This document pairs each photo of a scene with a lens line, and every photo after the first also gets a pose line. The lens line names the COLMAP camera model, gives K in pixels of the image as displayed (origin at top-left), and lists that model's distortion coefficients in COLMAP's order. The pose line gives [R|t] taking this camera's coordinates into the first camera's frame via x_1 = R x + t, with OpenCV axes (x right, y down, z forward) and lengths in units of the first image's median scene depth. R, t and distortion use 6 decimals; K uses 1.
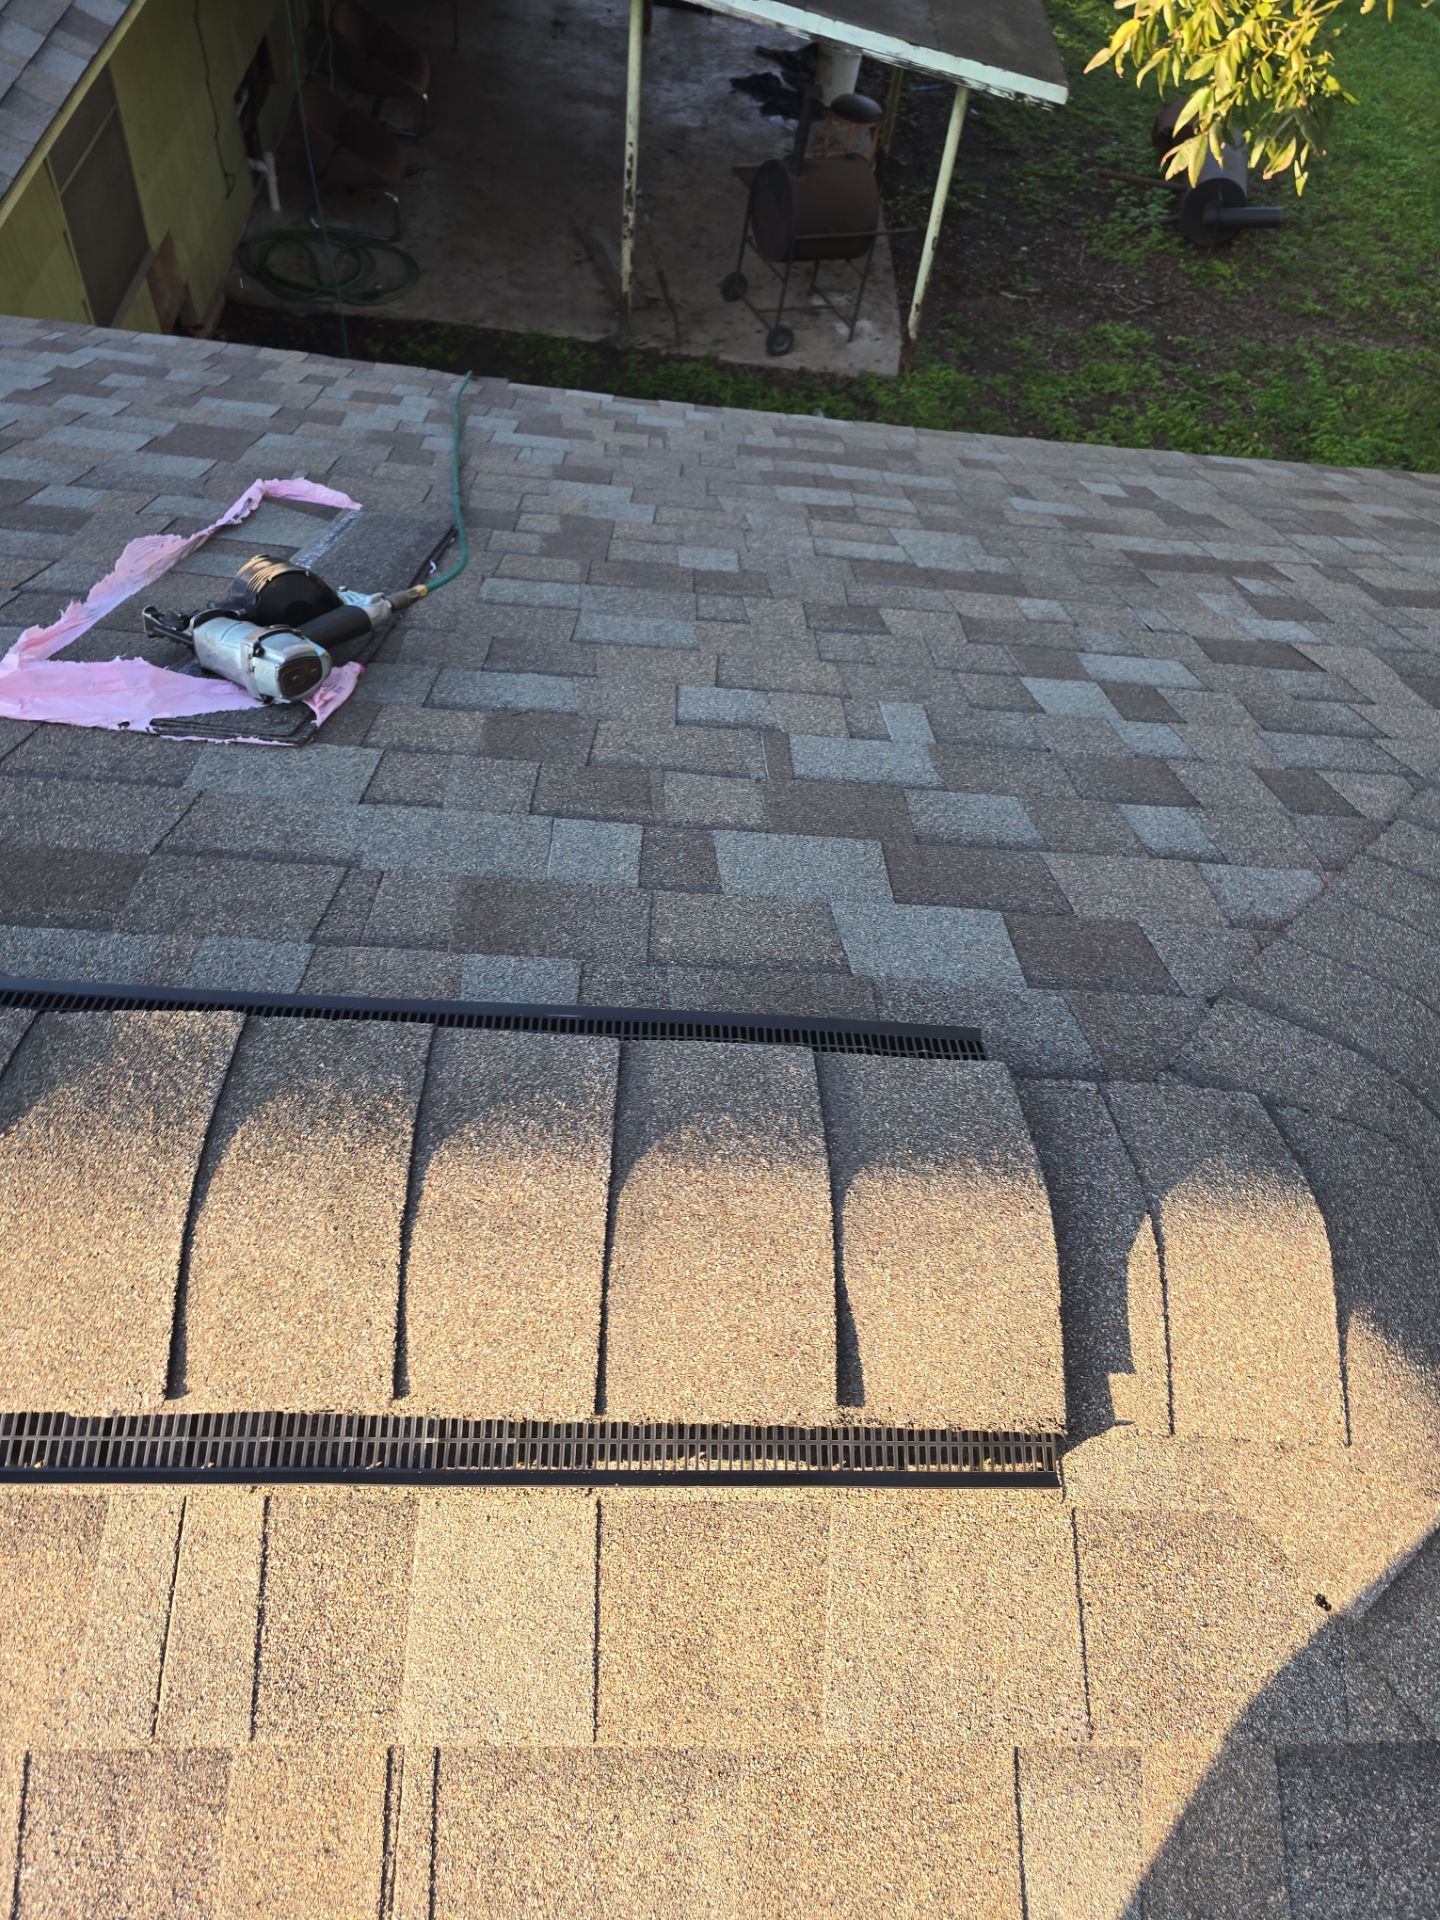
lens RADIAL K [[1284.6, 0, 720.2], [0, 1284.6, 954.9], [0, 0, 1]] dist [0.059442, -0.050966]
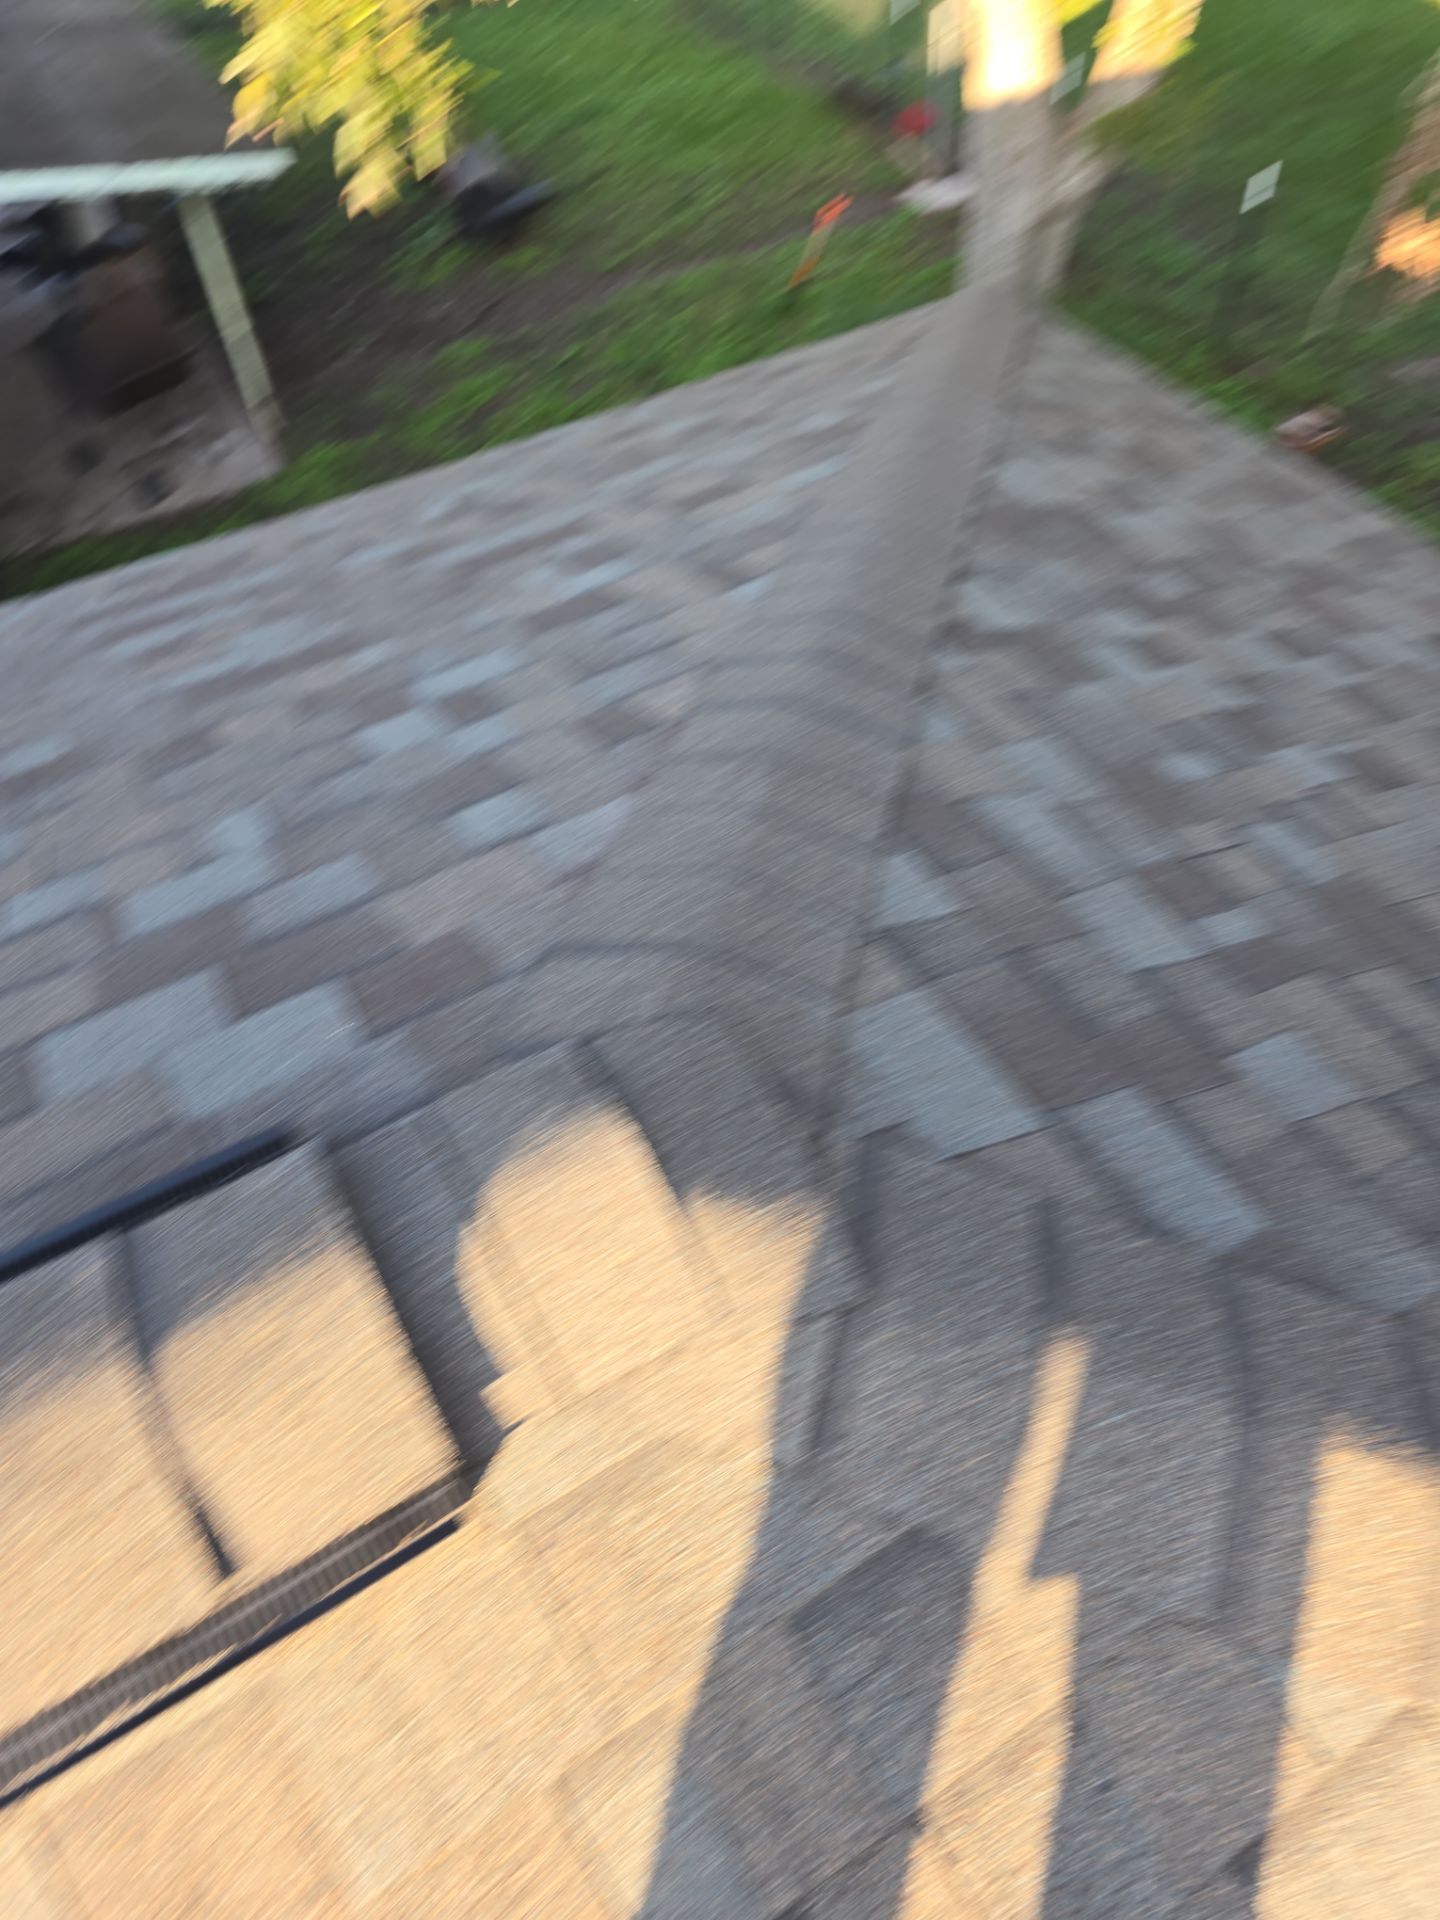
lens RADIAL K [[1246.3, 0, 720.0], [0, 1246.3, 960.0], [0, 0, 1]] dist [0.068834, -0.048647]
pose [[0.857389, -0.476928, 0.193450, 0.318876], [0.479415, 0.876813, 0.036866, 0.063989], [-0.187202, 0.061134, 0.980417, -0.005089]]
